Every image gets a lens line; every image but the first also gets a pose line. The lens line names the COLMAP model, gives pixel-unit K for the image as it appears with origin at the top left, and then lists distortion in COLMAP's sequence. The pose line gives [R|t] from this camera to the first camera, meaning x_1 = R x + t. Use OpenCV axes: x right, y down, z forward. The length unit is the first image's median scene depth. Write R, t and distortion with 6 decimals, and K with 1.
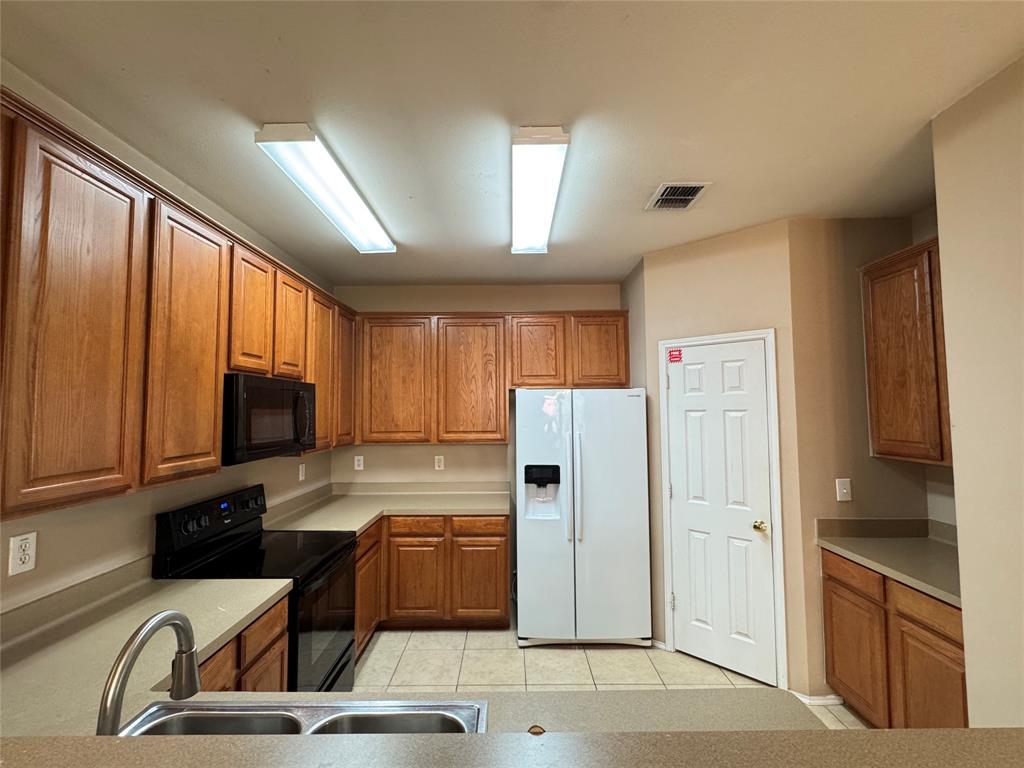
lens RADIAL K [[455.3, 0, 507.6], [0, 455.3, 380.8], [0, 0, 1]] dist [-0.001264, -0.000587]
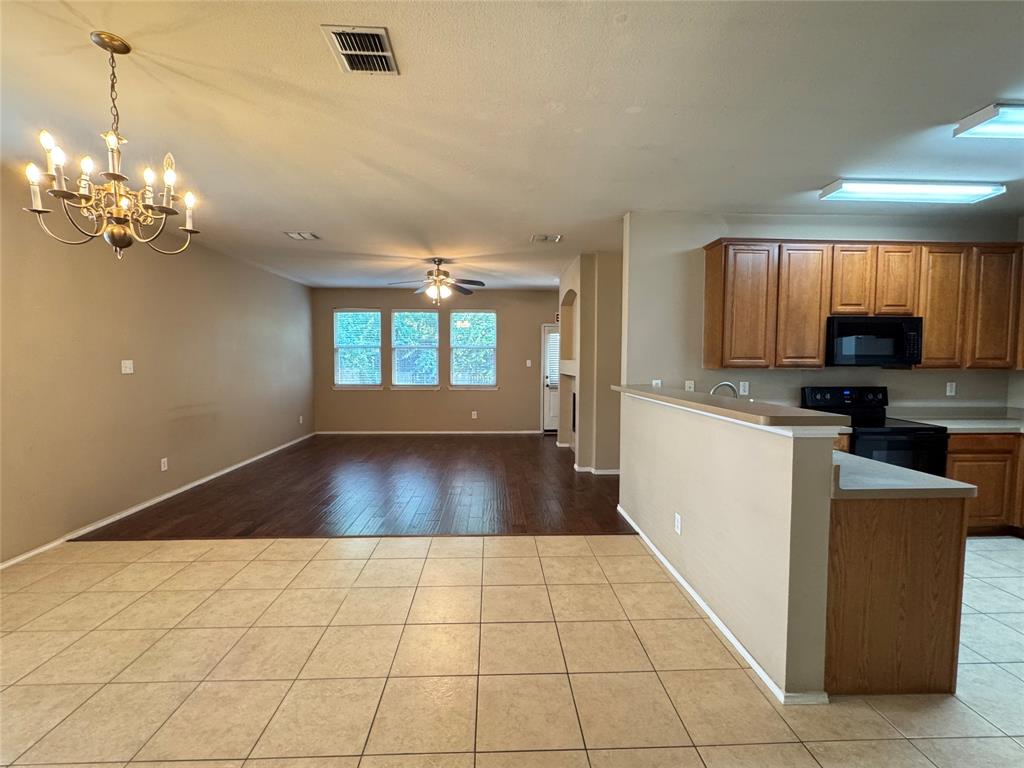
lens RADIAL K [[455.3, 0, 507.7], [0, 455.3, 383.4], [0, 0, 1]] dist [-0.001264, -0.000587]
pose [[0.049315, 0.059075, -0.997035, 1.239363], [0.059607, 0.996296, 0.061979, 0.064139], [0.997003, -0.062487, 0.045611, -0.438713]]
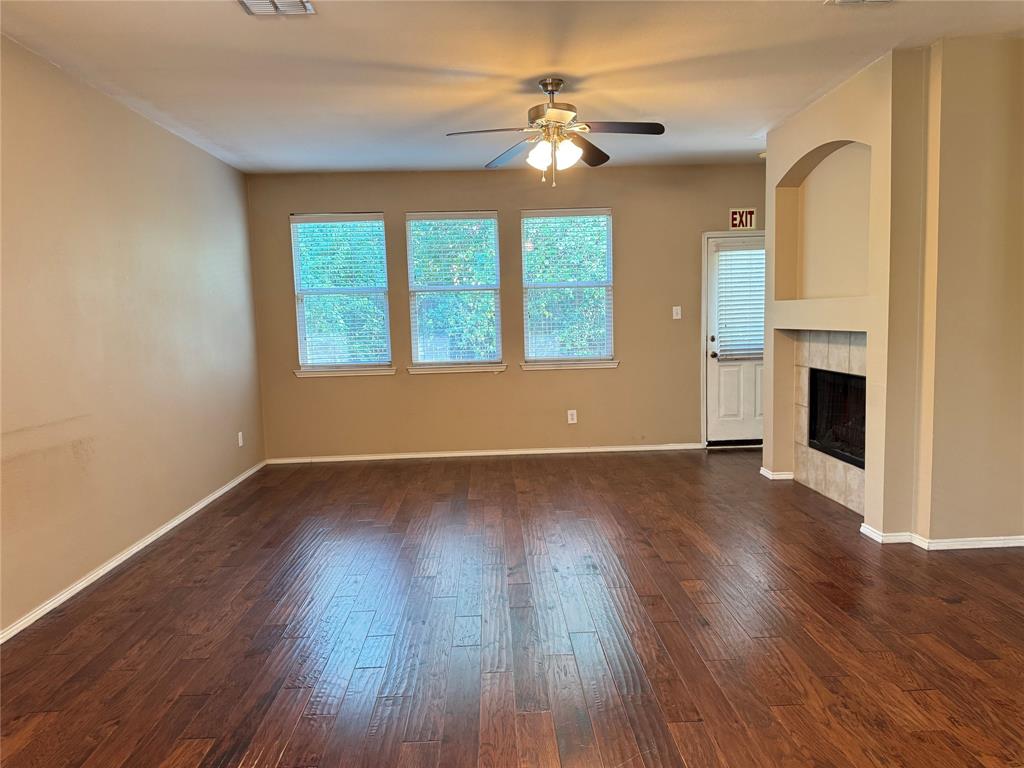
lens RADIAL K [[716.9, 0, 516.4], [0, 716.9, 392.6], [0, 0, 1]] dist [0.009036, -0.015011]
pose [[0.052697, 0.111494, -0.992367, 0.373376], [0.091033, 0.989074, 0.115958, 0.062959], [0.994453, -0.096449, 0.041972, -0.988552]]
